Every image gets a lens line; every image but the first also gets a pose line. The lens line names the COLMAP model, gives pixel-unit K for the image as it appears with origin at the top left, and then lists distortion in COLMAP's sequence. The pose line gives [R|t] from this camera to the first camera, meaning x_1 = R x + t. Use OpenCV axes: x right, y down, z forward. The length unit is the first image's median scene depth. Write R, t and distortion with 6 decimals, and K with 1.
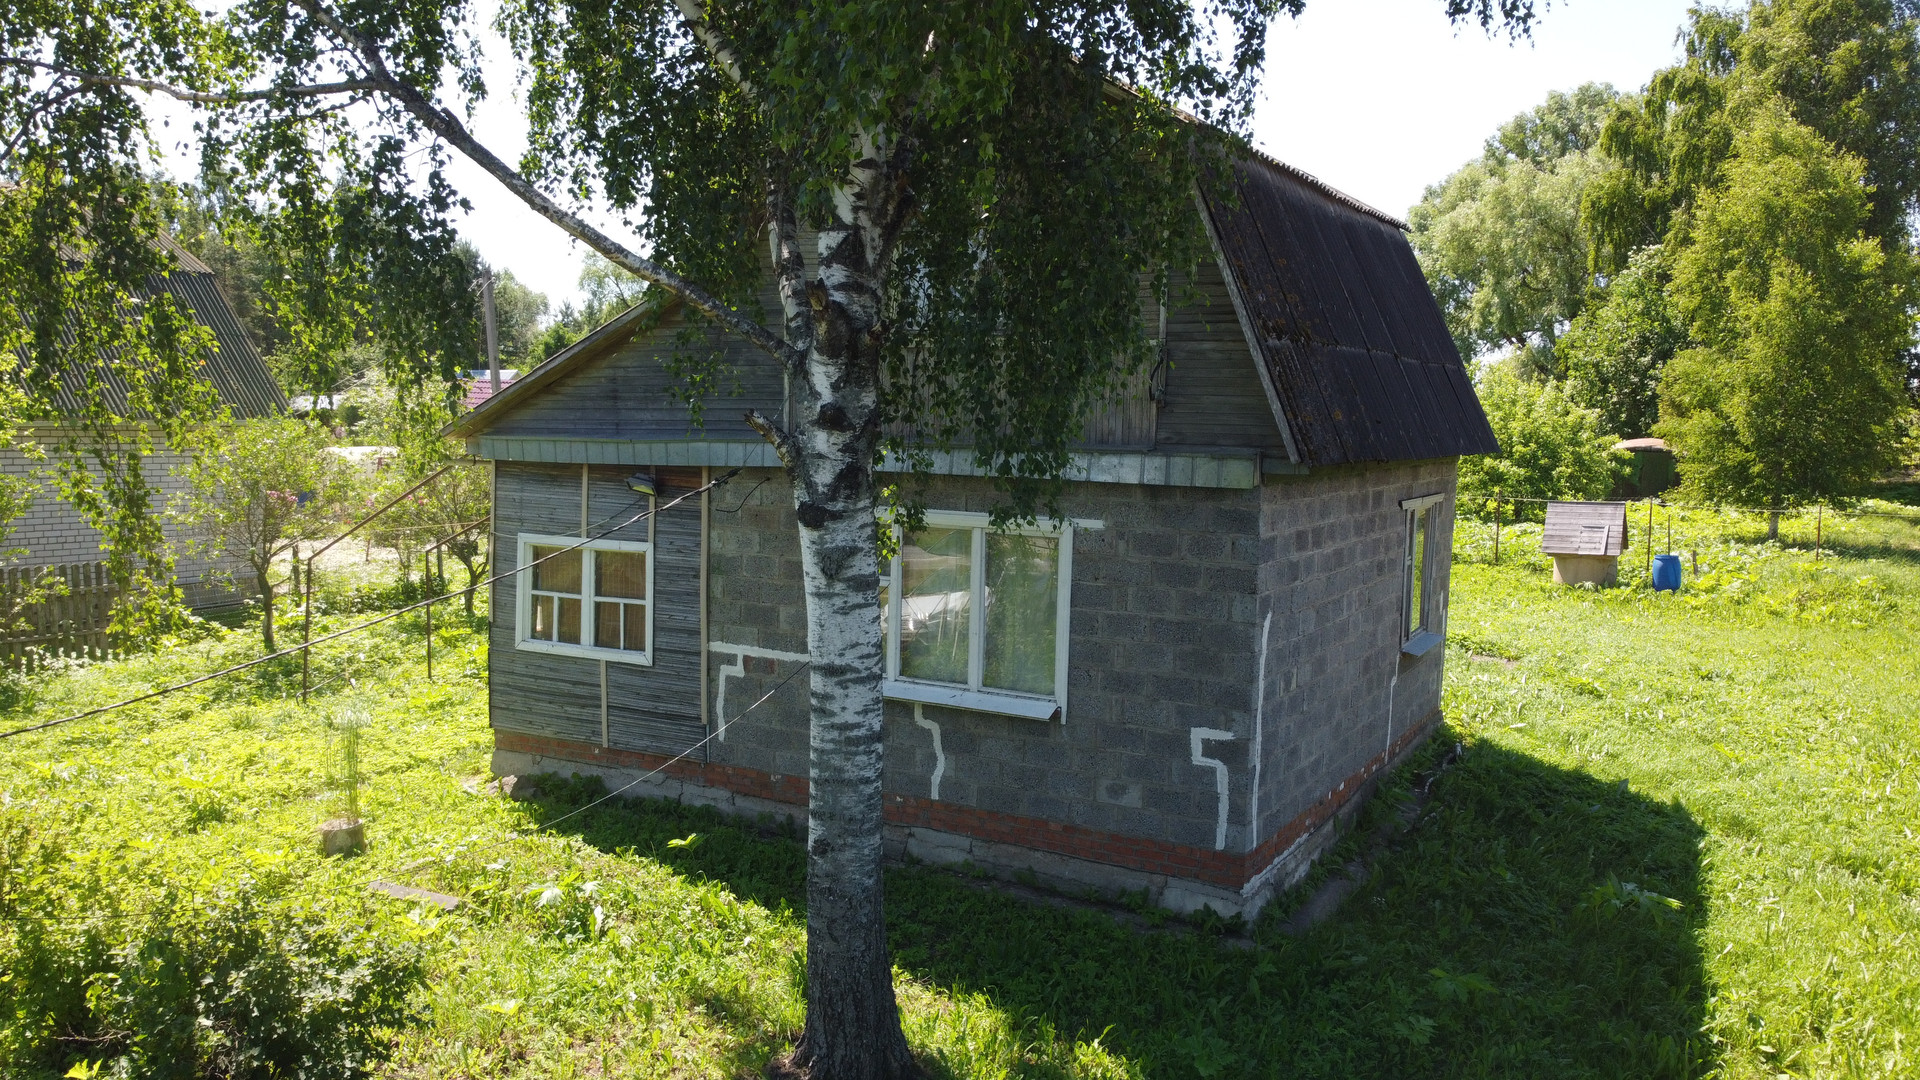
lens RADIAL K [[1452.0, 0, 955.9], [0, 1452.0, 551.8], [0, 0, 1]] dist [0.004023, -0.007934]
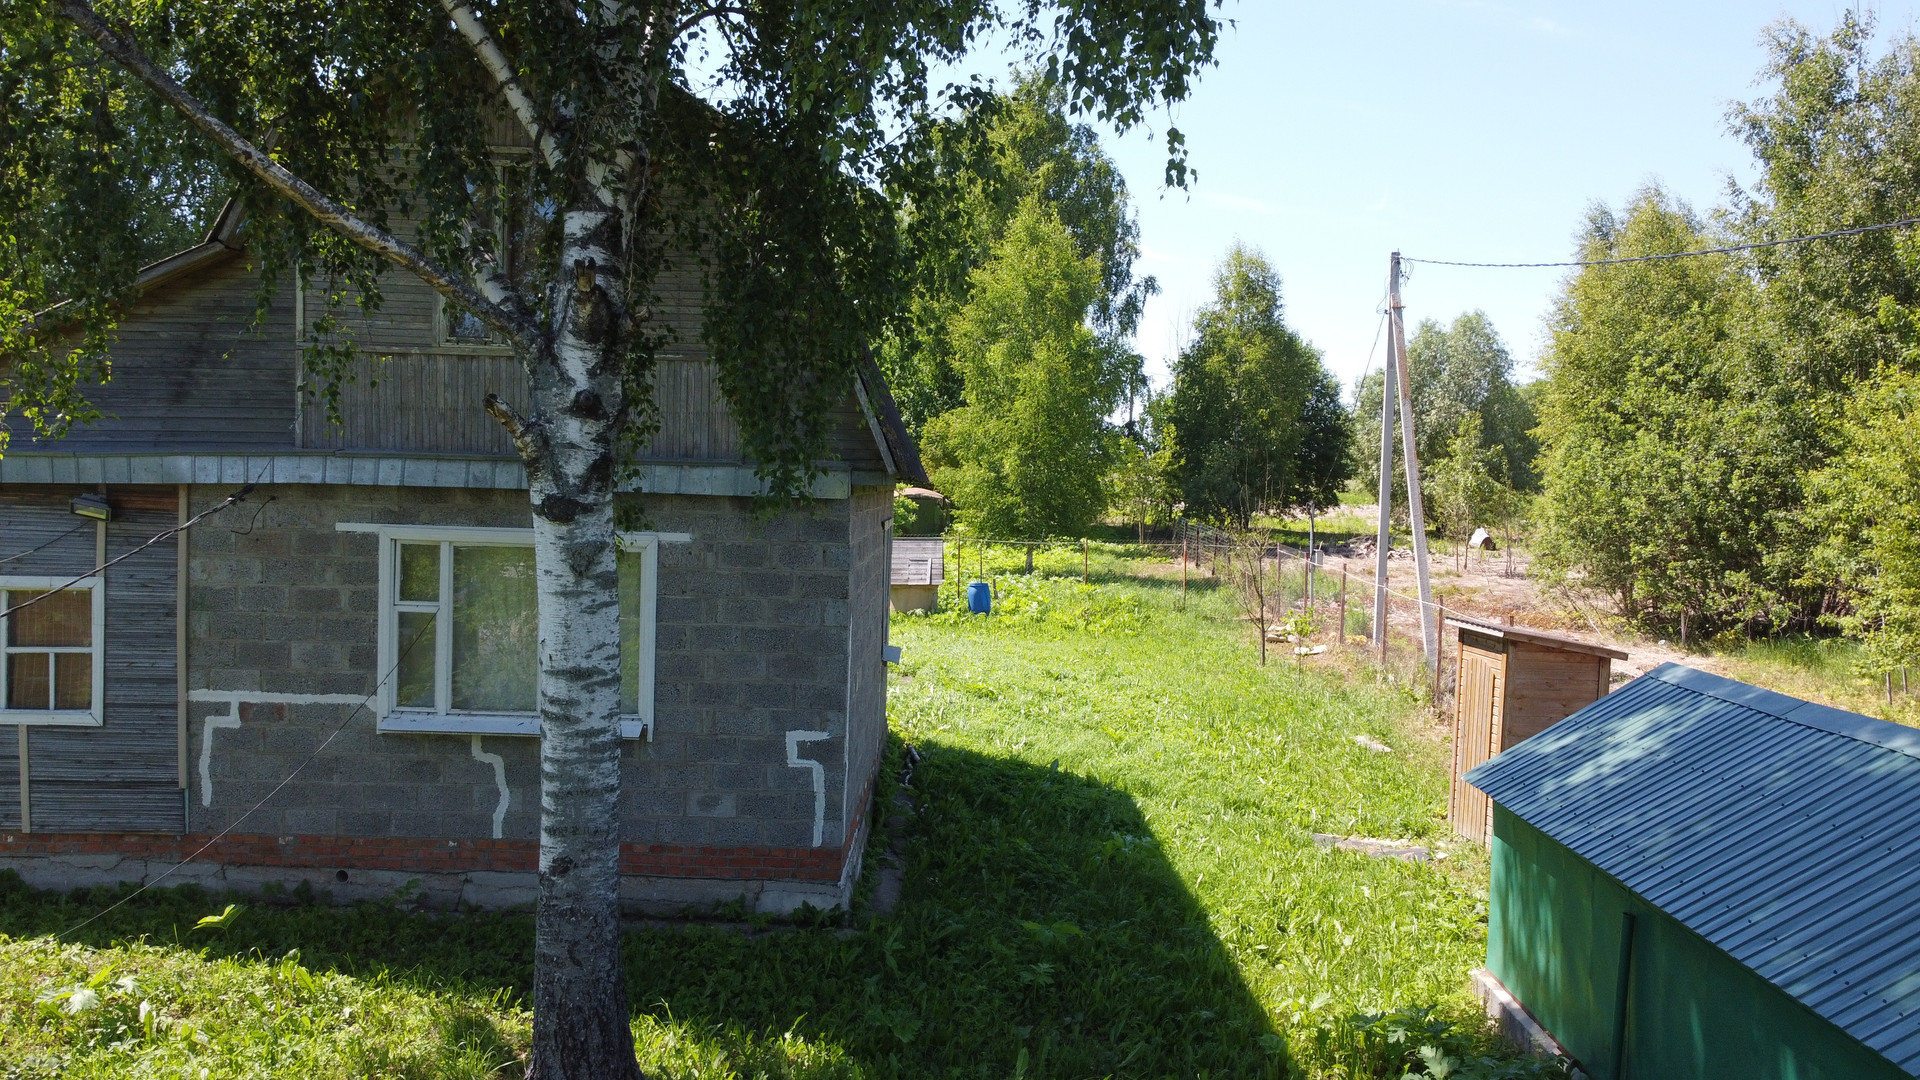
lens RADIAL K [[1451.4, 0, 953.0], [0, 1451.4, 554.7], [0, 0, 1]] dist [0.007814, -0.007845]
pose [[0.867201, -0.020512, 0.497535, -0.237485], [0.039743, 0.998815, -0.028094, 0.028084], [-0.496369, 0.044137, 0.866989, 0.039032]]
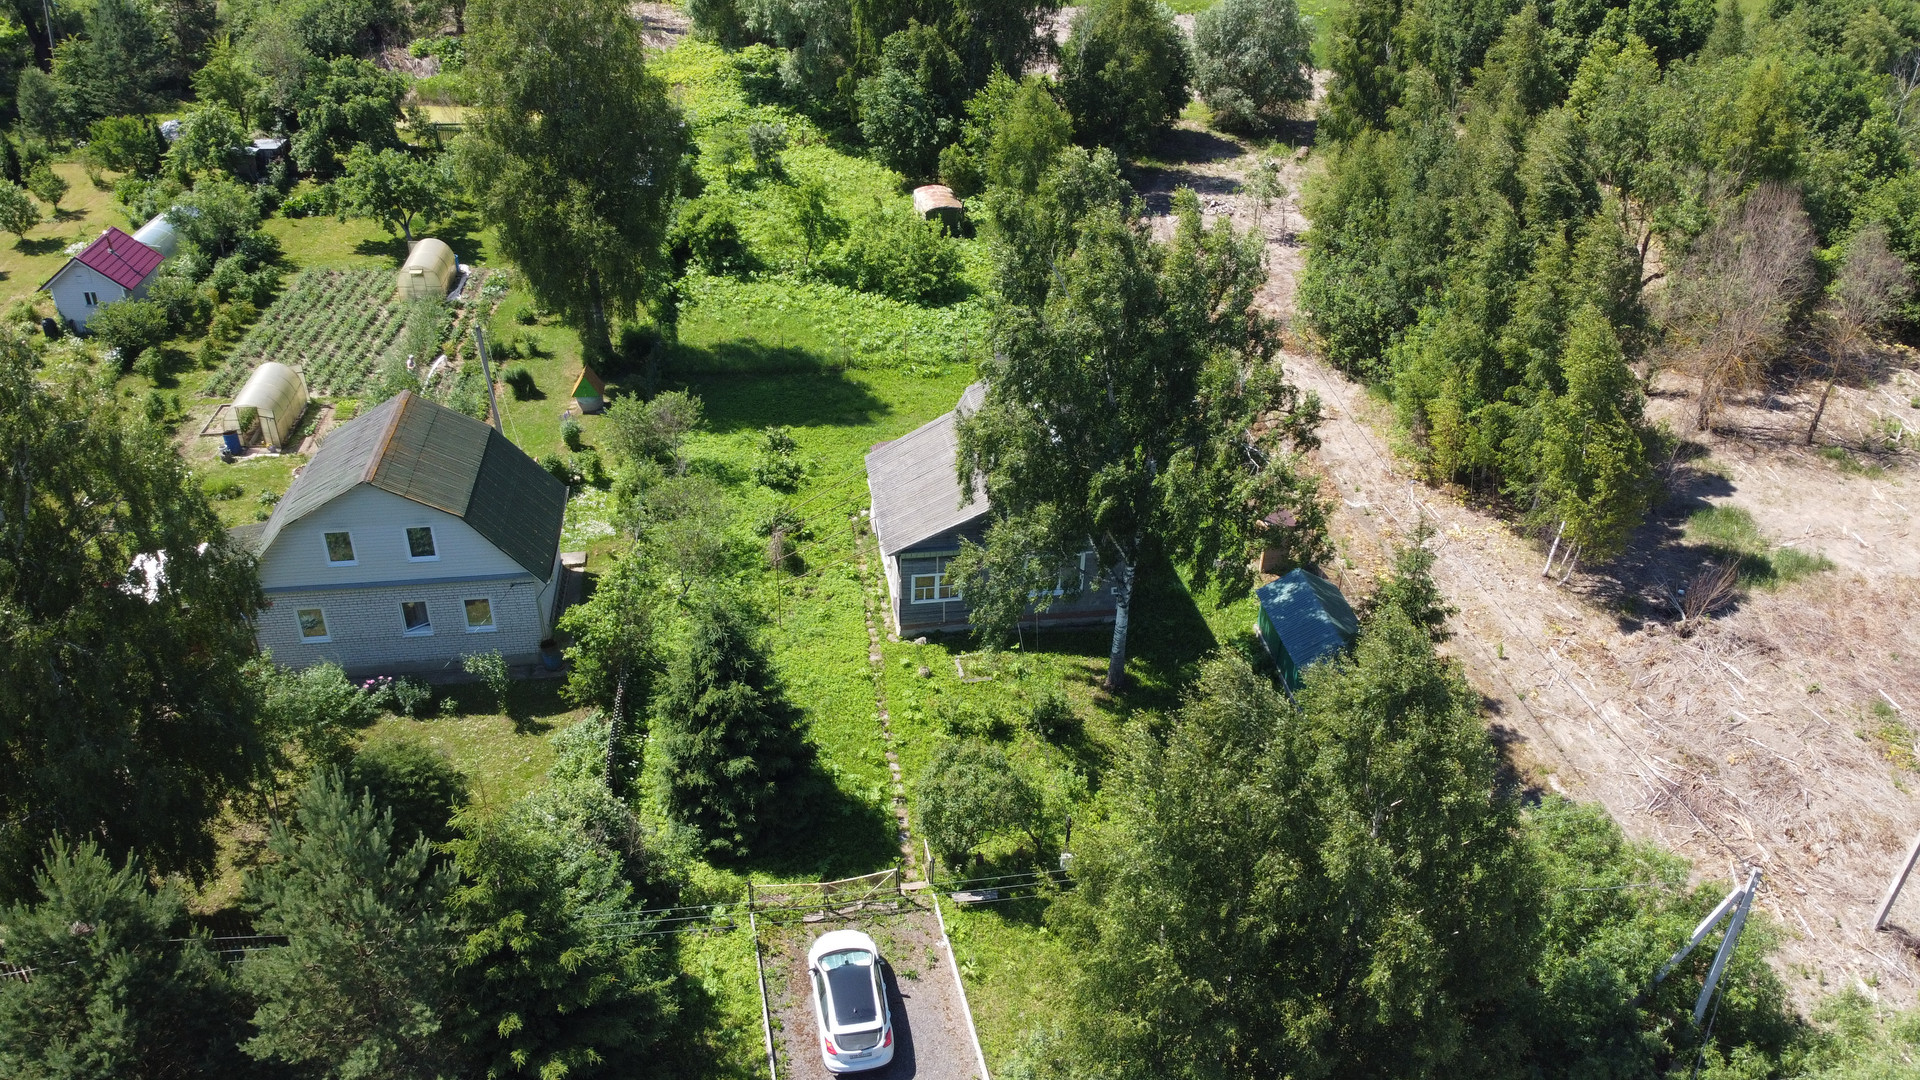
lens RADIAL K [[1452.0, 0, 955.9], [0, 1452.0, 551.8], [0, 0, 1]] dist [0.004023, -0.007934]
pose [[0.776070, -0.322885, 0.541720, -2.597722], [0.052730, 0.889206, 0.454458, -2.036066], [-0.628439, -0.324126, 0.707112, -1.857441]]
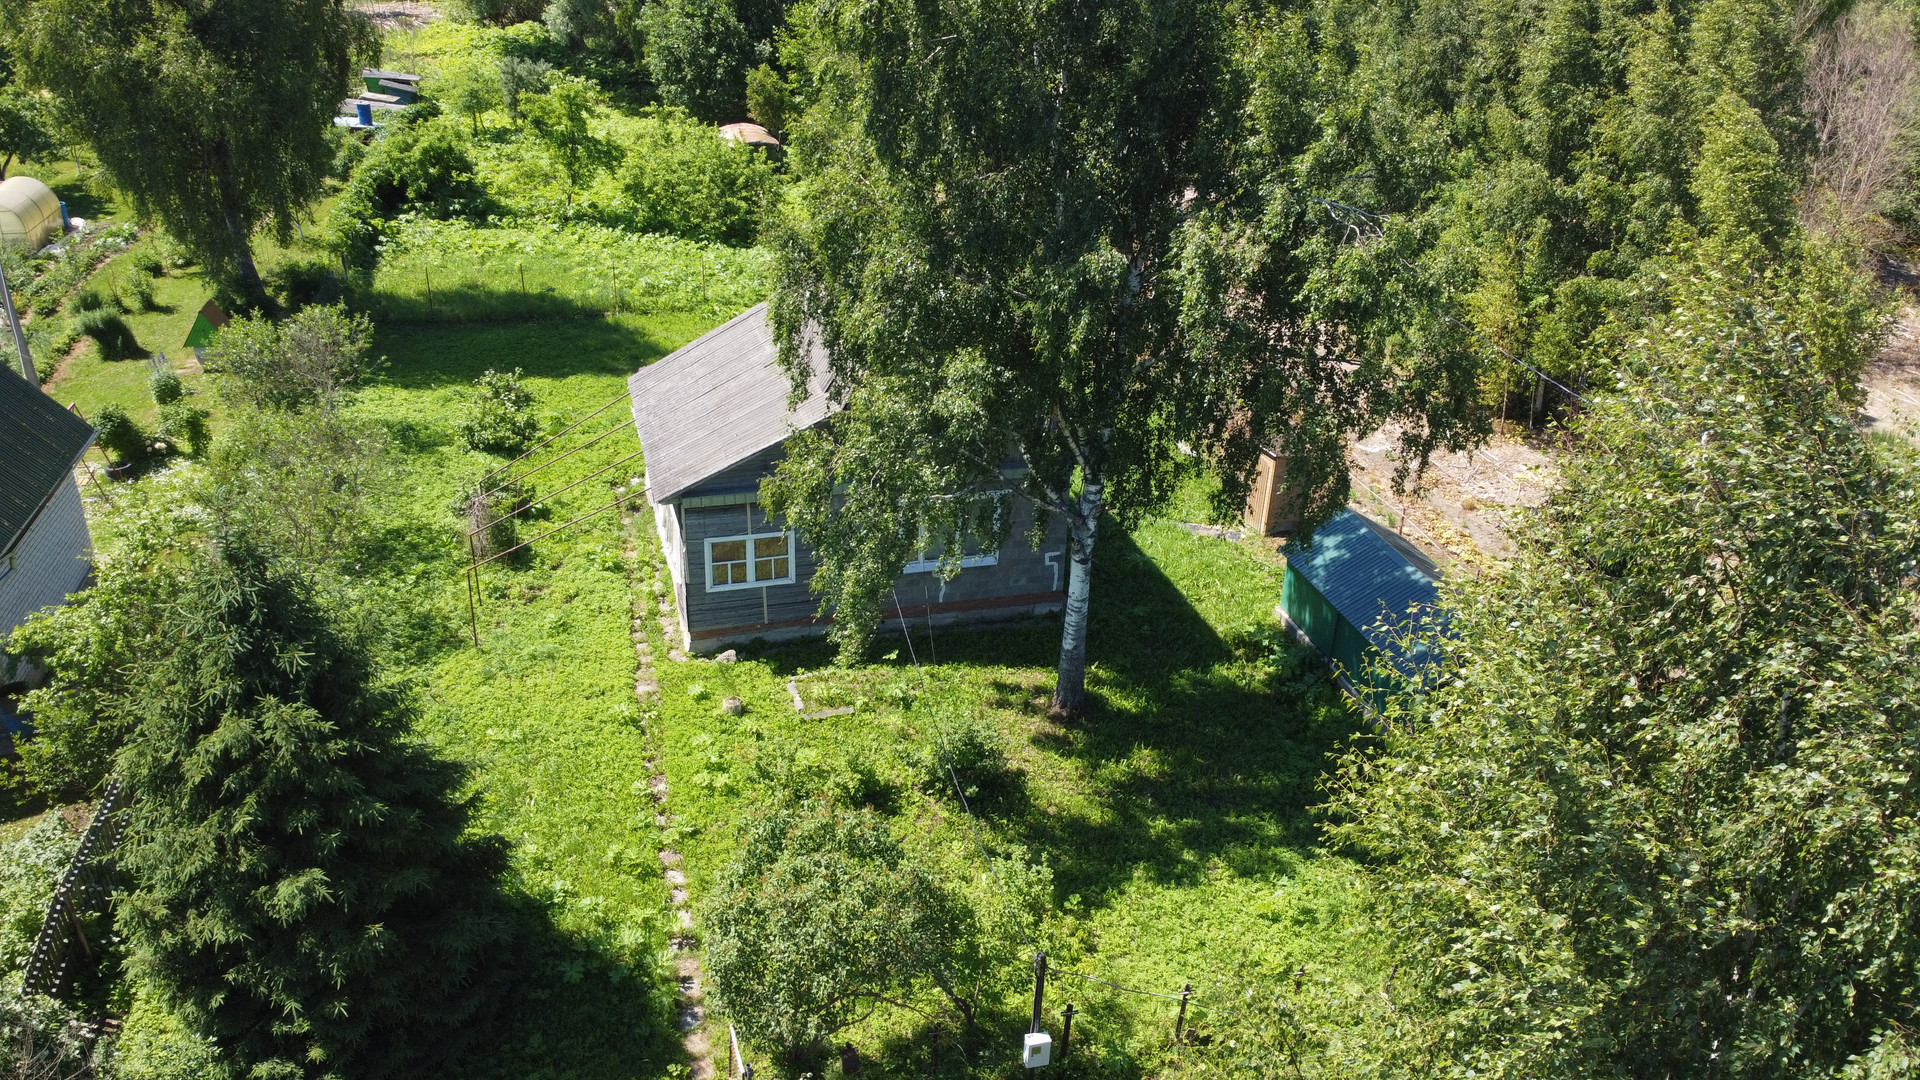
lens RADIAL K [[1452.0, 0, 955.9], [0, 1452.0, 551.8], [0, 0, 1]] dist [0.004023, -0.007934]
pose [[0.696513, -0.310759, 0.646760, -1.686649], [0.054008, 0.921500, 0.384605, -0.923478], [-0.715509, -0.232952, 0.658620, -0.678353]]
